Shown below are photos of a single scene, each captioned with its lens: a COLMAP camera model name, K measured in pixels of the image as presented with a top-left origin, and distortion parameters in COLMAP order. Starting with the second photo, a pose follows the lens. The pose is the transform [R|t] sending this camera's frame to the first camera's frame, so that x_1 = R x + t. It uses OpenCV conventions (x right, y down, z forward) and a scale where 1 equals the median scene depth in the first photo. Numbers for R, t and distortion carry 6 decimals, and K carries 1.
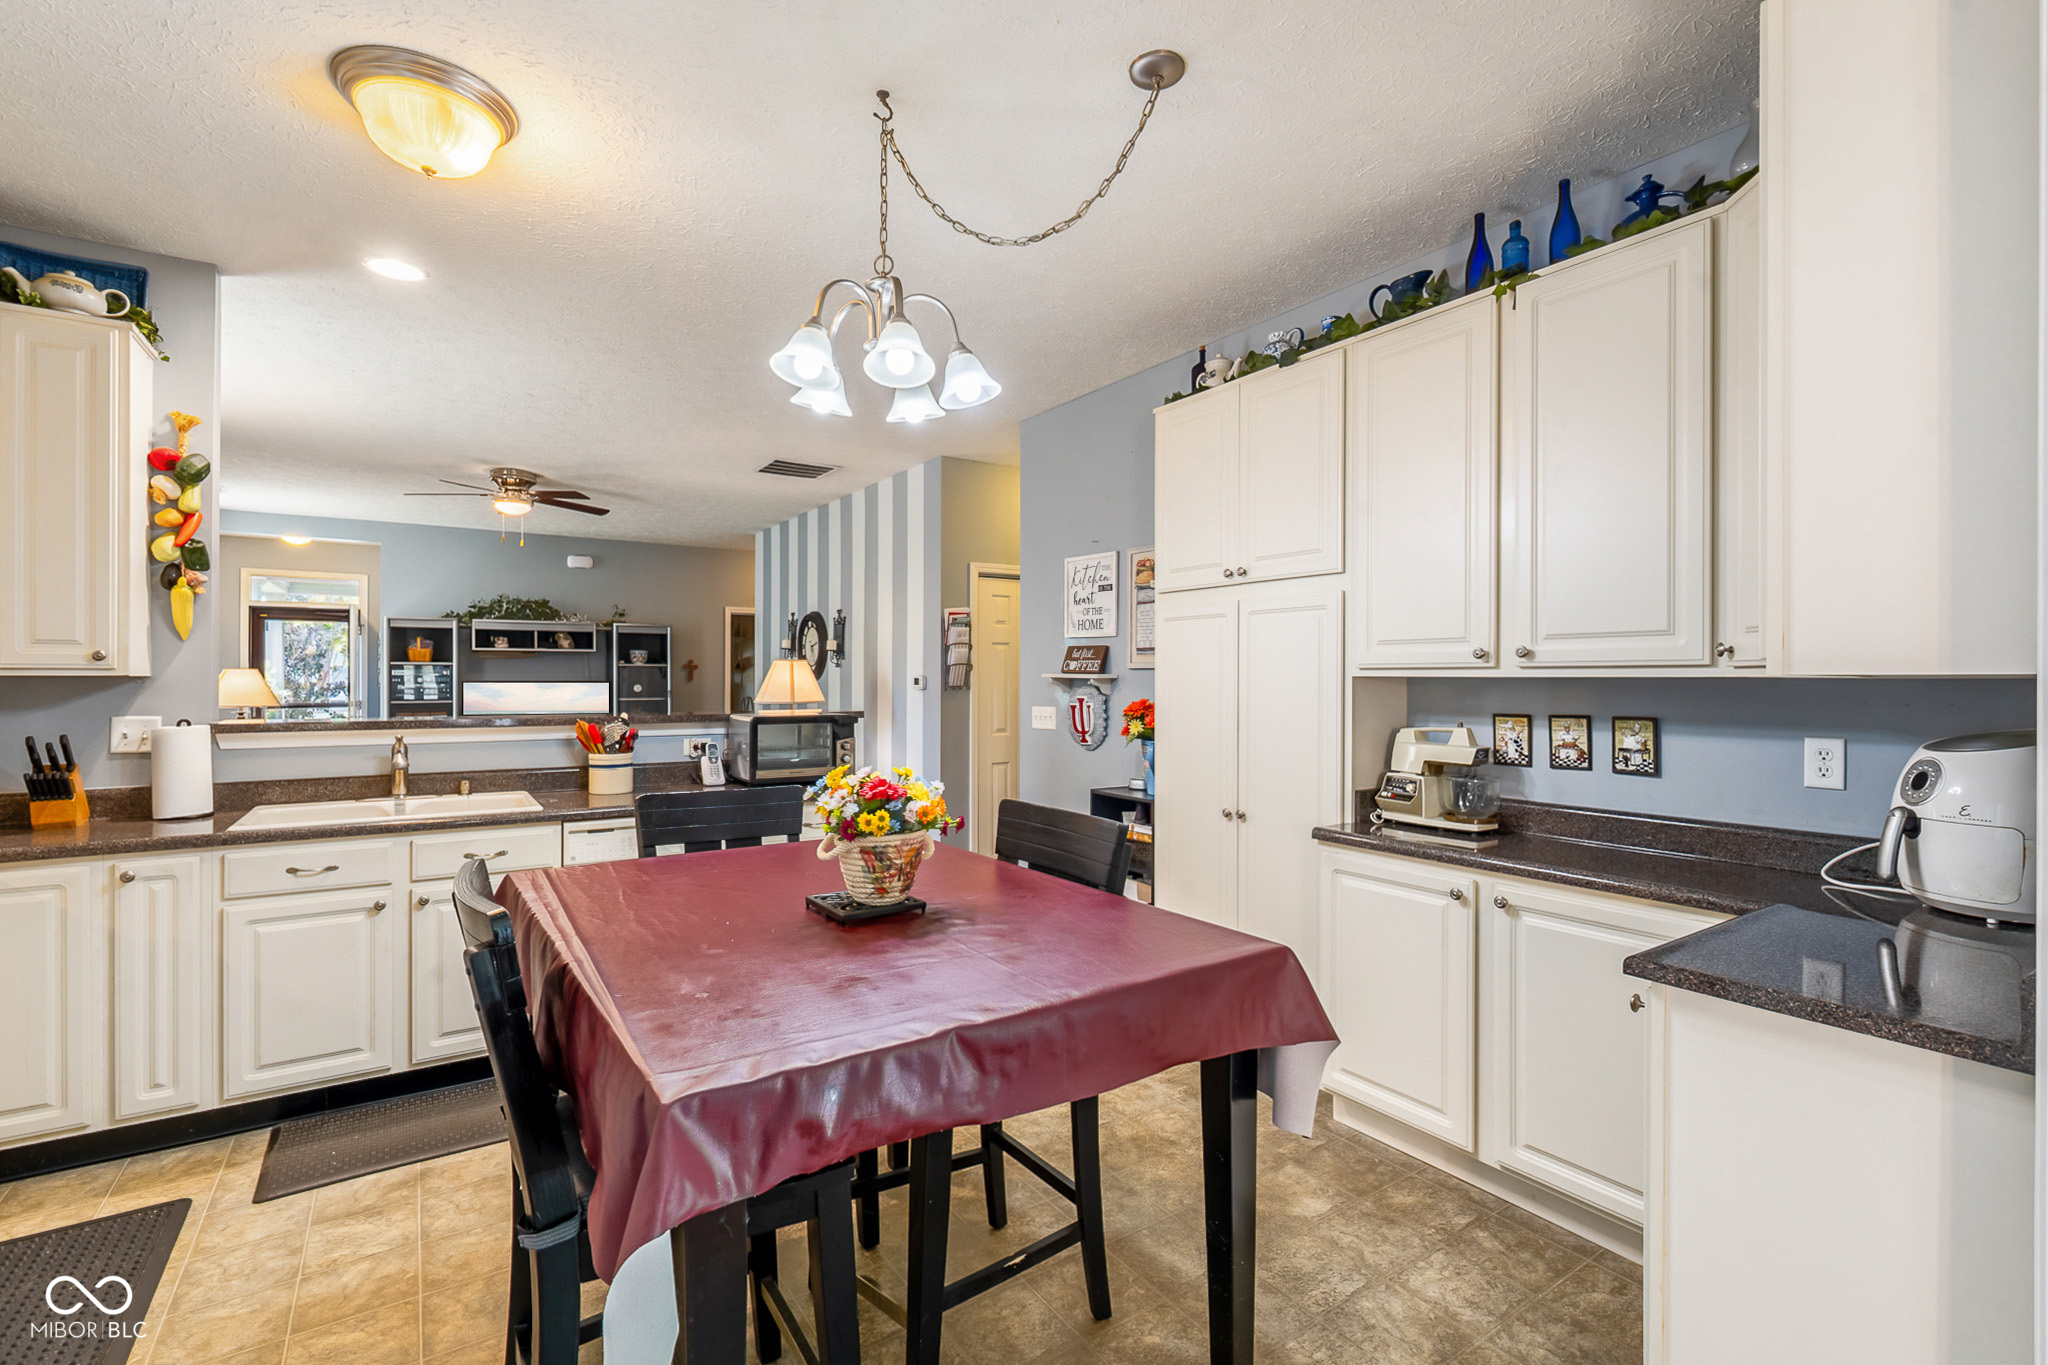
lens RADIAL K [[915.0, 0, 1001.6], [0, 915.0, 677.0], [0, 0, 1]] dist [-0.008636, 0.002403]
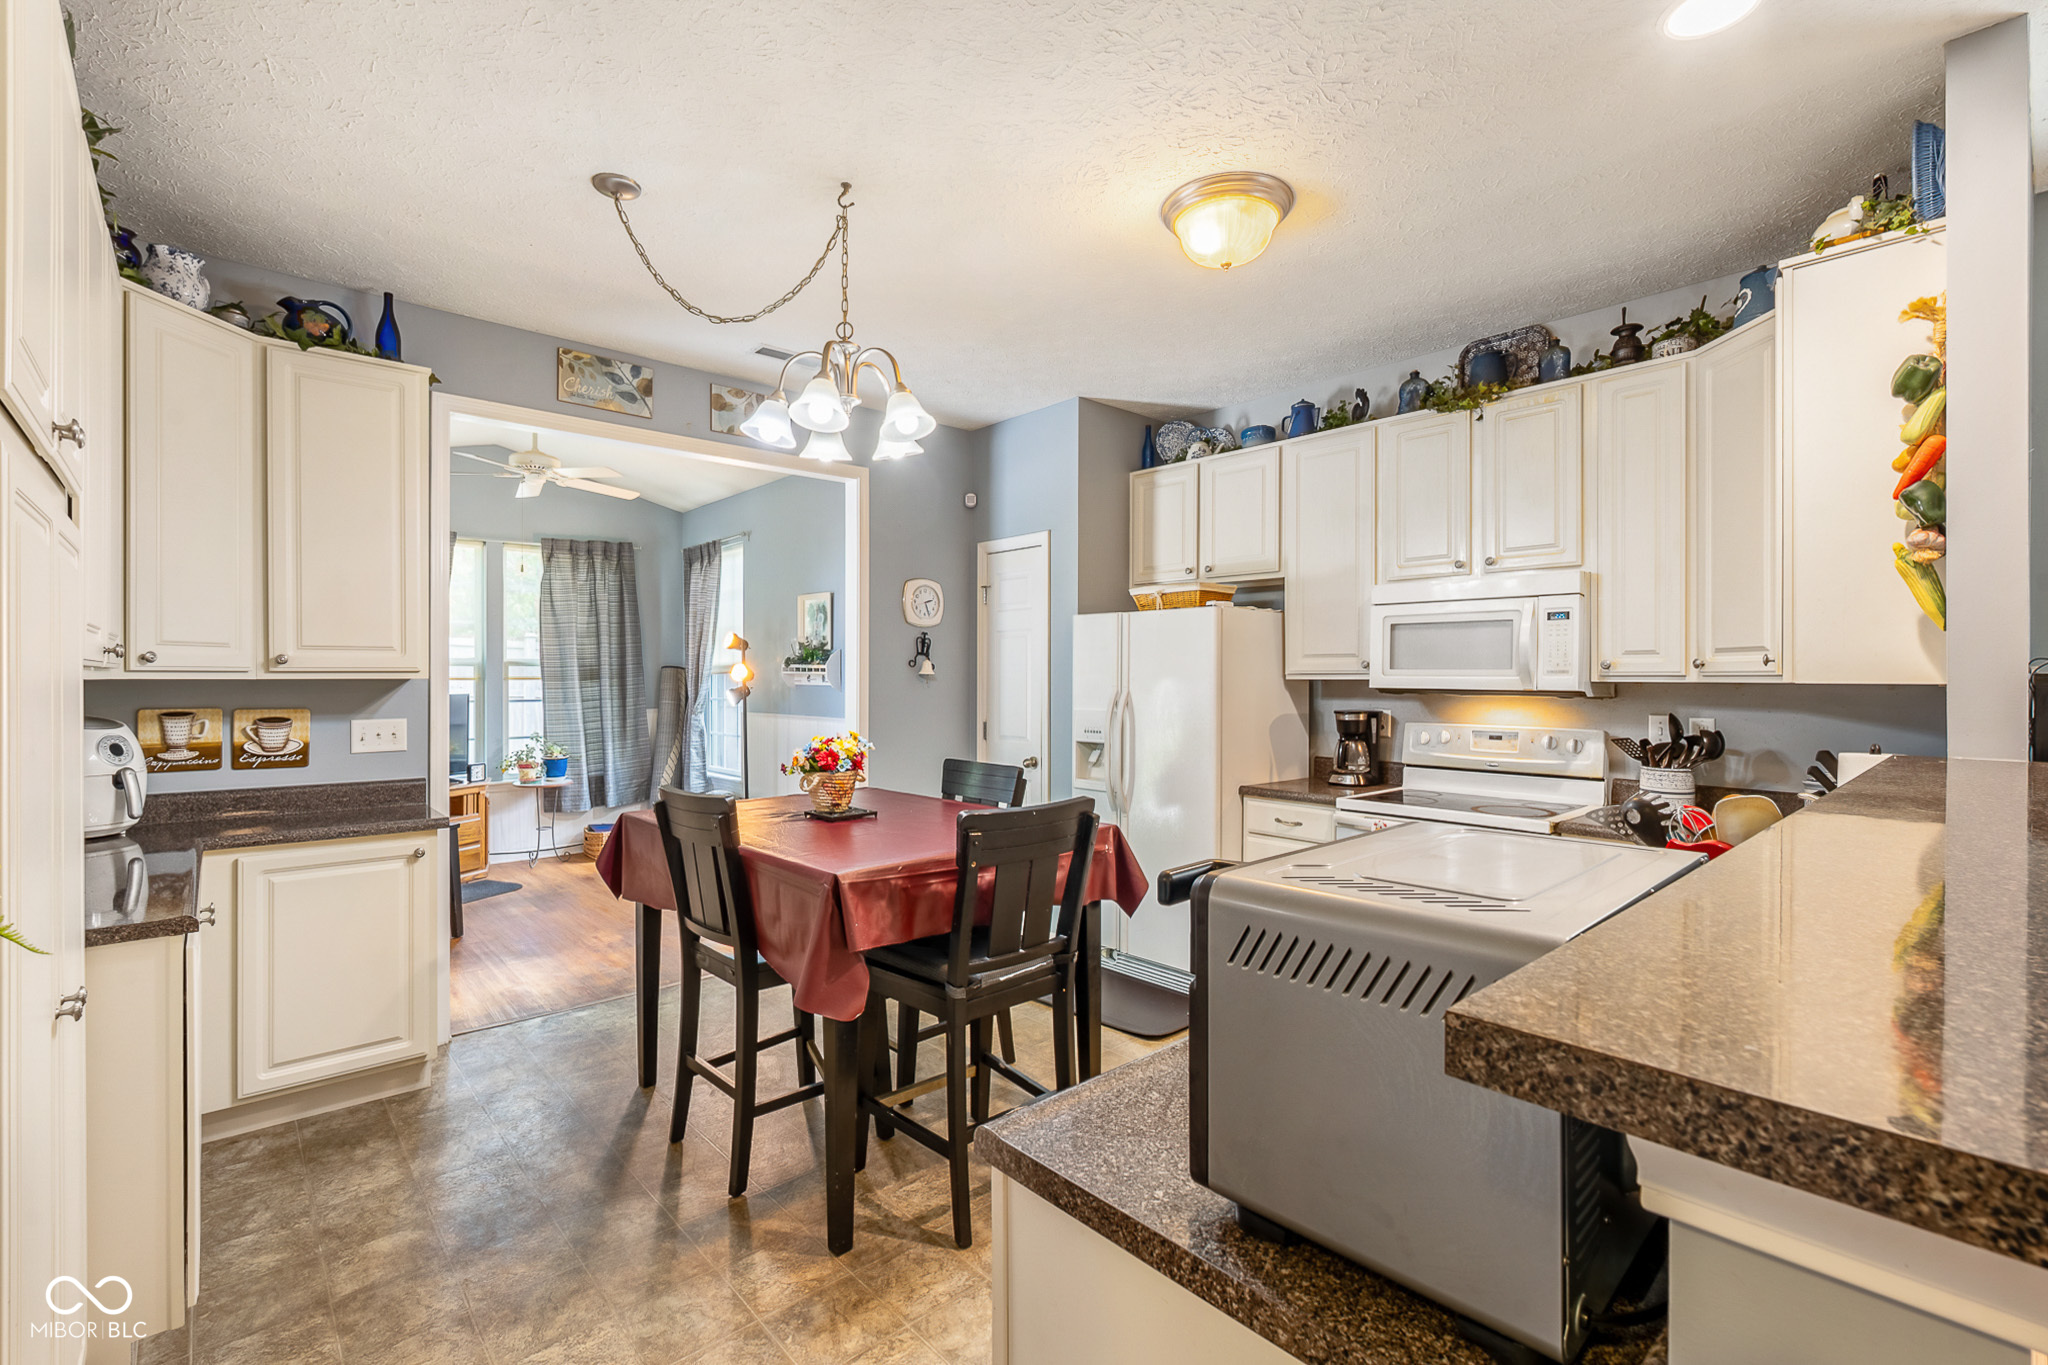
lens RADIAL K [[915.0, 0, 1010.2], [0, 915.0, 678.7], [0, 0, 1]] dist [-0.008636, 0.002403]
pose [[-0.989263, -0.002567, -0.146120, -0.122250], [-0.002868, 0.999994, 0.001848, -0.004094], [0.146115, 0.002247, -0.989265, 1.591712]]
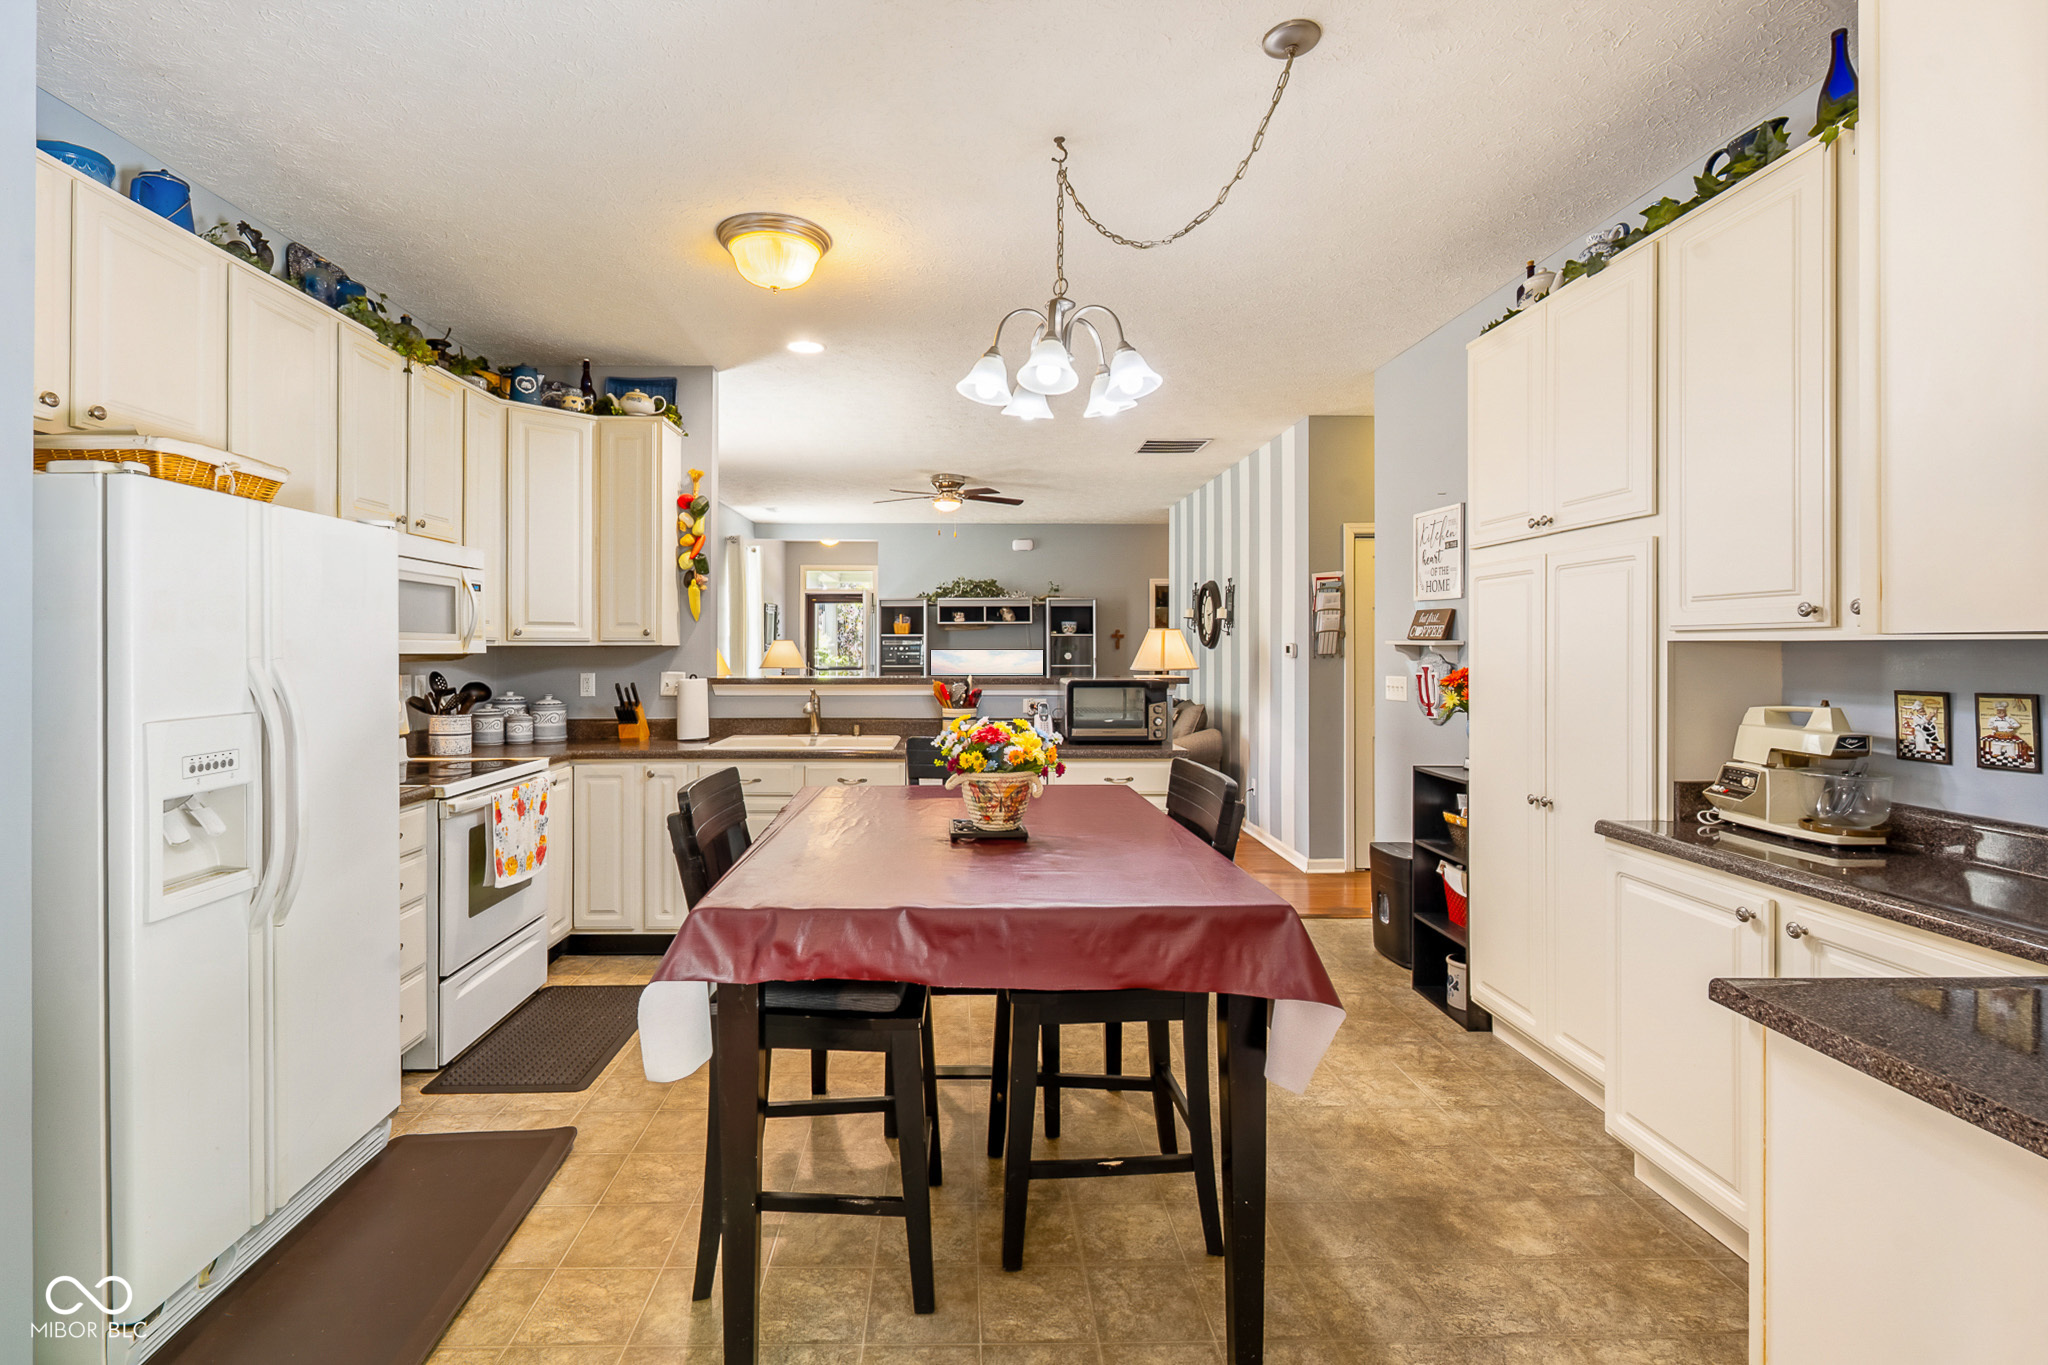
lens RADIAL K [[915.0, 0, 960.9], [0, 915.0, 641.4], [0, 0, 1]] dist [-0.008636, 0.002403]
pose [[0.841545, -0.005483, -0.540160, 0.281119], [0.002753, 0.999979, -0.005861, 0.002758], [0.540181, 0.003445, 0.841542, -0.028426]]
